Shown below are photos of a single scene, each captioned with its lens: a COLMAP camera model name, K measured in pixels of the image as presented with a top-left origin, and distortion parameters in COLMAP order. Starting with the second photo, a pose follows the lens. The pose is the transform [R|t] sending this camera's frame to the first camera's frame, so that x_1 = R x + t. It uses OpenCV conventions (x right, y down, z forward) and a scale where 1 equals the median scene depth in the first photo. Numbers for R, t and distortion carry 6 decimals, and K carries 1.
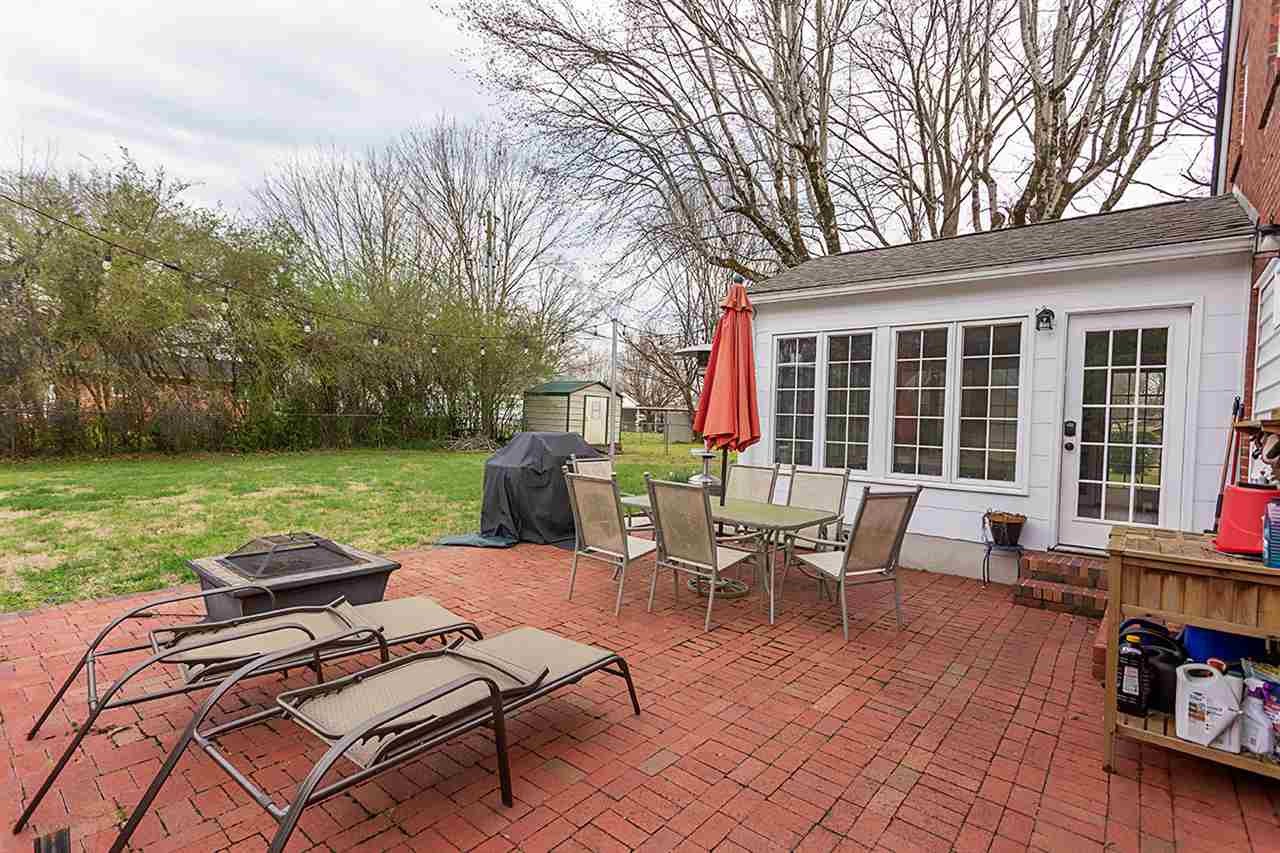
lens RADIAL K [[612.4, 0, 639.3], [0, 612.4, 433.5], [0, 0, 1]] dist [0.000859, -0.000298]
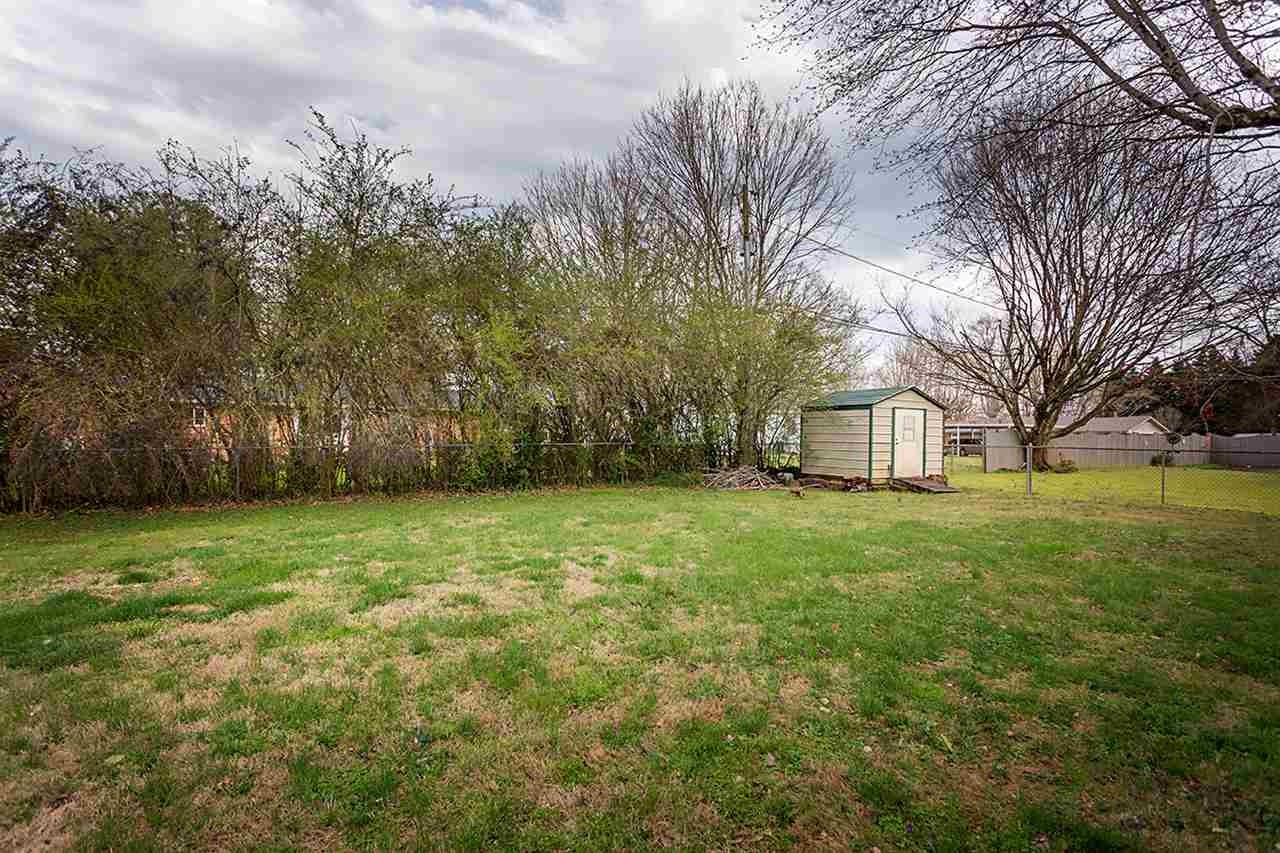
lens RADIAL K [[612.4, 0, 640.1], [0, 612.4, 430.2], [0, 0, 1]] dist [0.000859, -0.000298]
pose [[0.929605, -0.029732, -0.367355, -0.096446], [0.013980, 0.998868, -0.045467, -0.008660], [0.368291, 0.037131, 0.928969, 0.236825]]
